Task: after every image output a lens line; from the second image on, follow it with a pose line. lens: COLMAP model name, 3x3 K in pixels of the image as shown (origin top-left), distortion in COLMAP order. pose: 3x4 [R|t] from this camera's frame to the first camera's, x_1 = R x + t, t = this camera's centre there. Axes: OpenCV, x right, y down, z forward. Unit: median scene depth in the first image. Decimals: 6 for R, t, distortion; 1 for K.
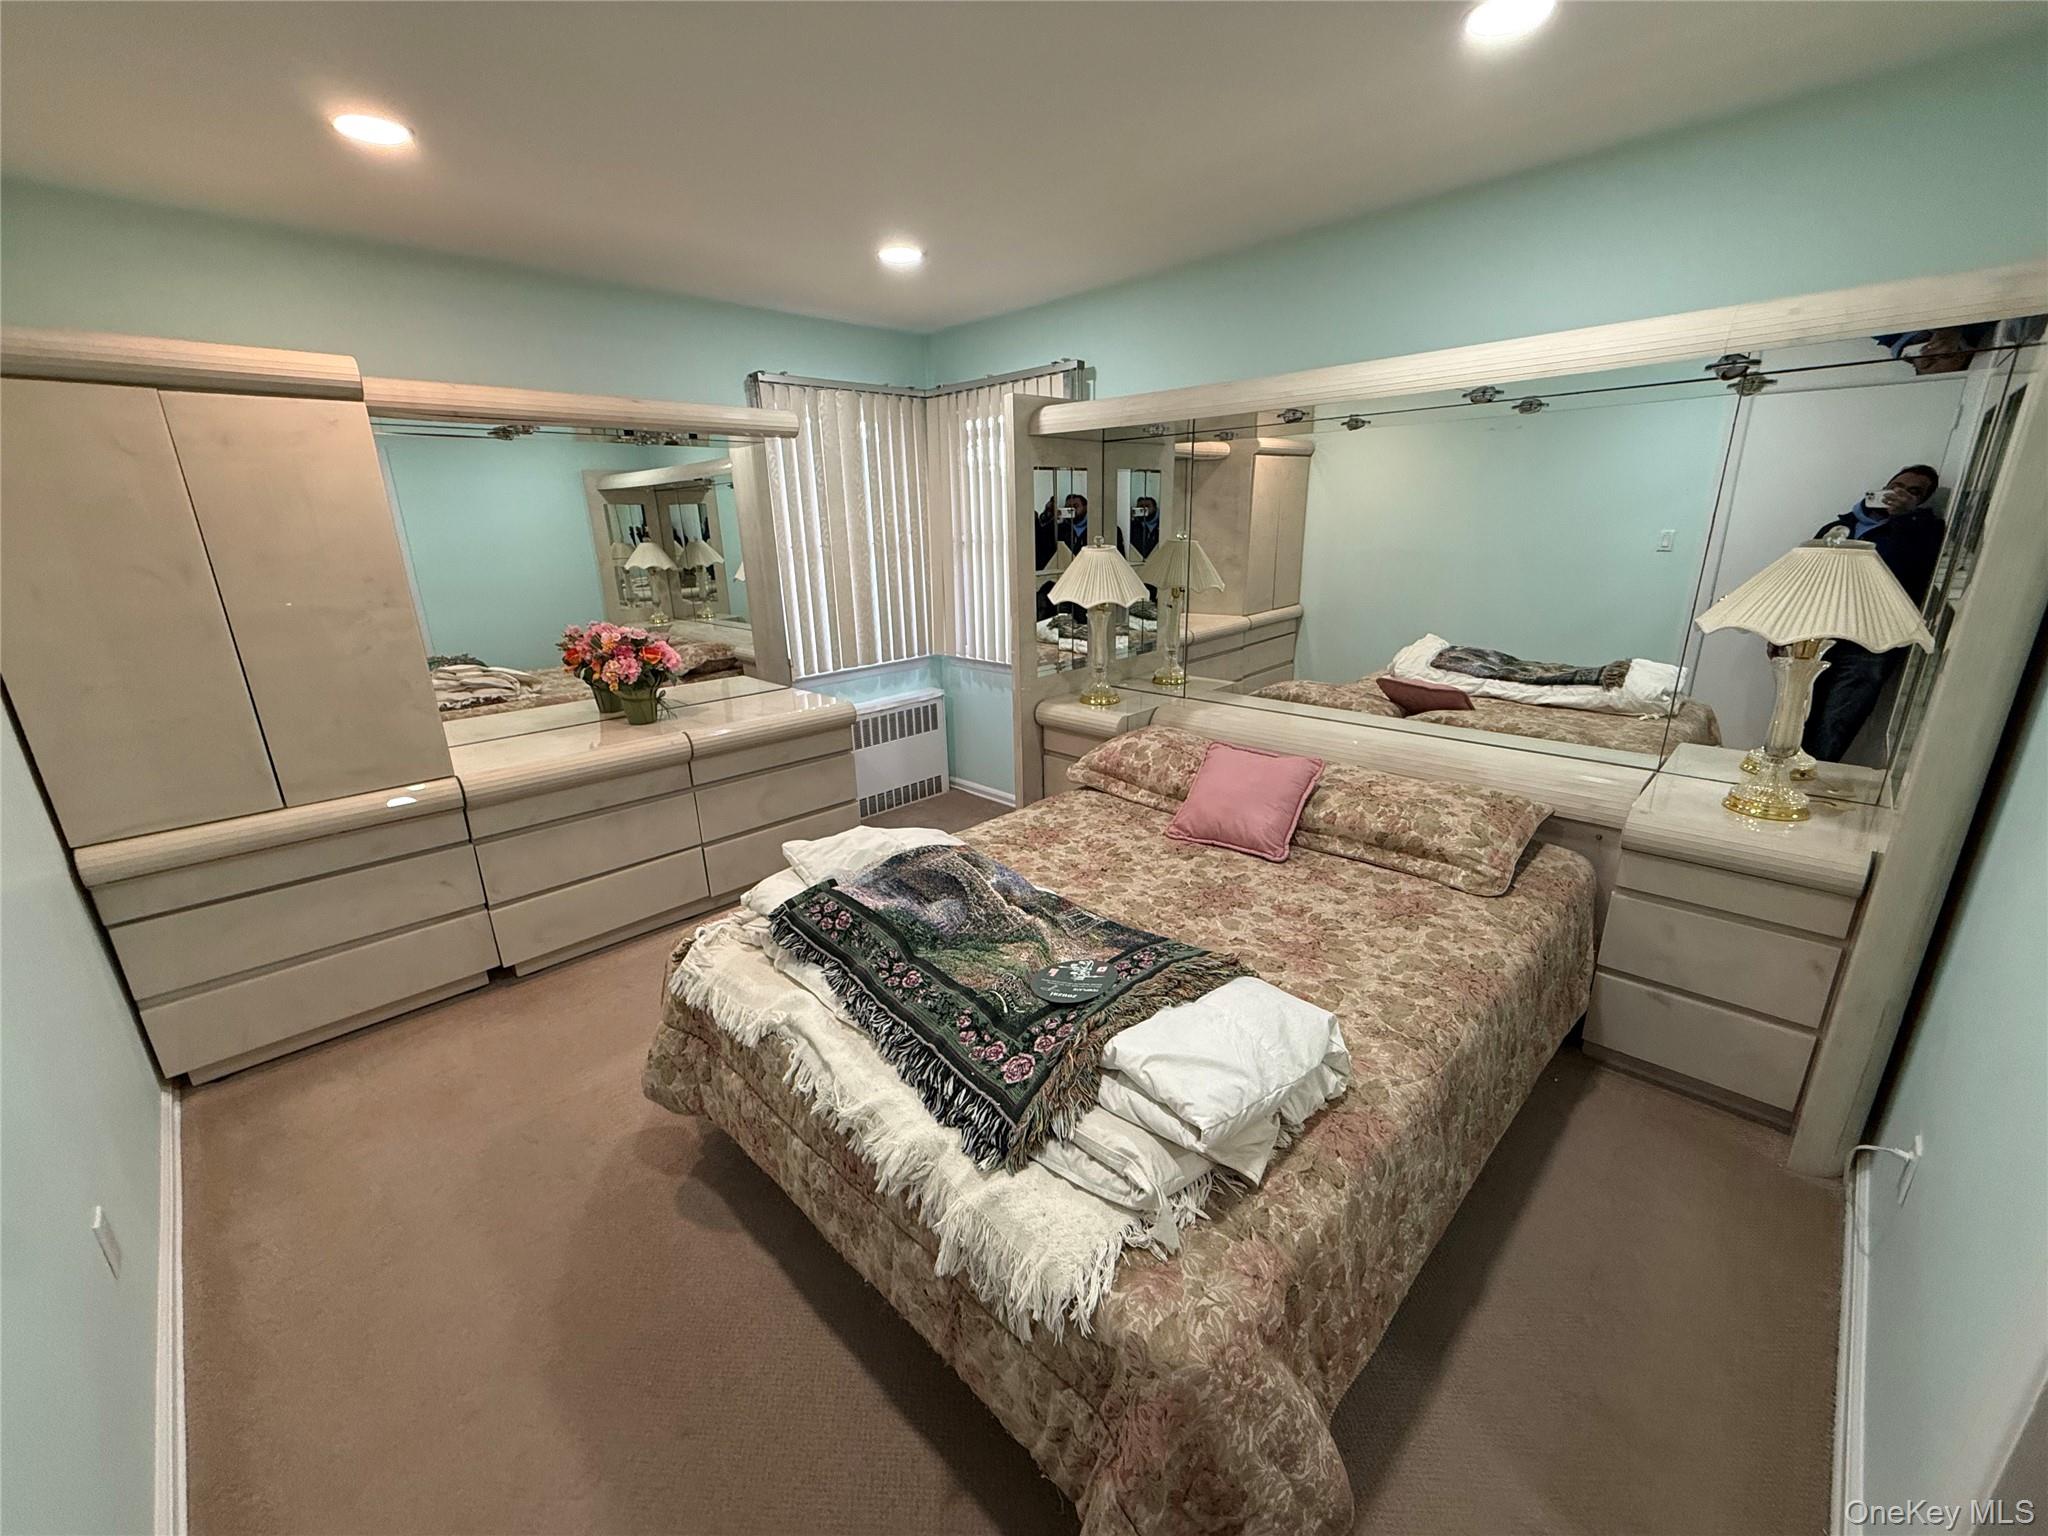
lens RADIAL K [[810.1, 0, 1015.8], [0, 810.1, 769.1], [0, 0, 1]] dist [0.001146, 0.000194]
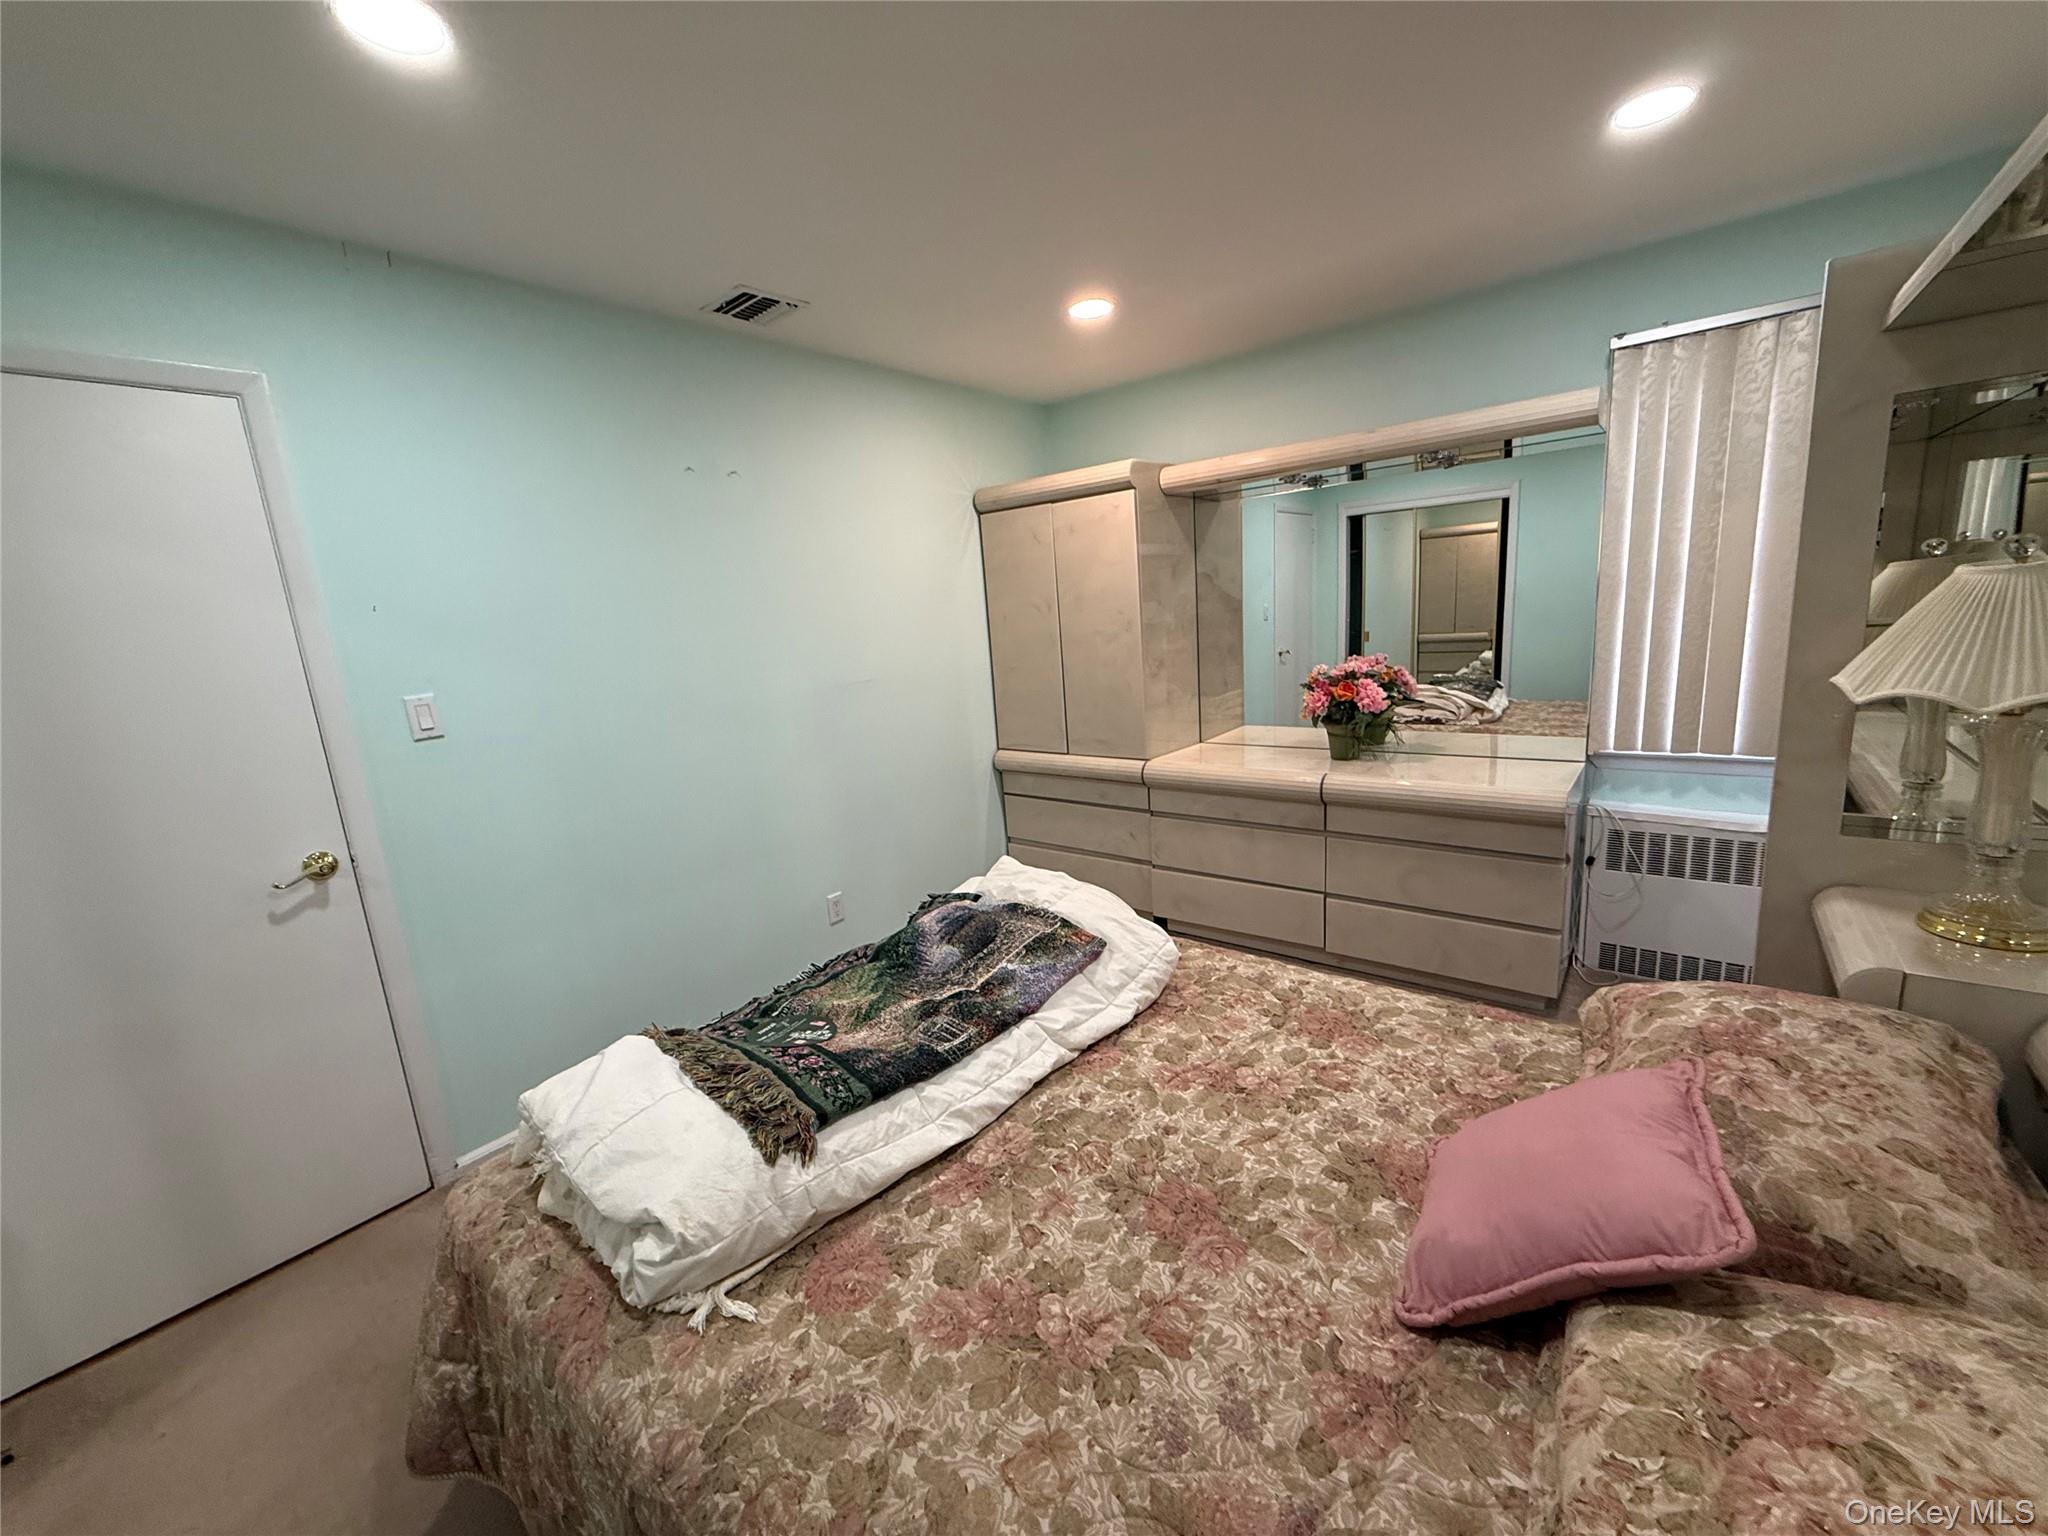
lens RADIAL K [[810.1, 0, 1015.8], [0, 810.1, 769.1], [0, 0, 1]] dist [0.001146, 0.000194]
pose [[0.109545, 0.211092, -0.971308, 0.649419], [-0.225231, 0.957043, 0.182590, -0.192456], [0.968128, 0.198767, 0.152384, 0.672535]]
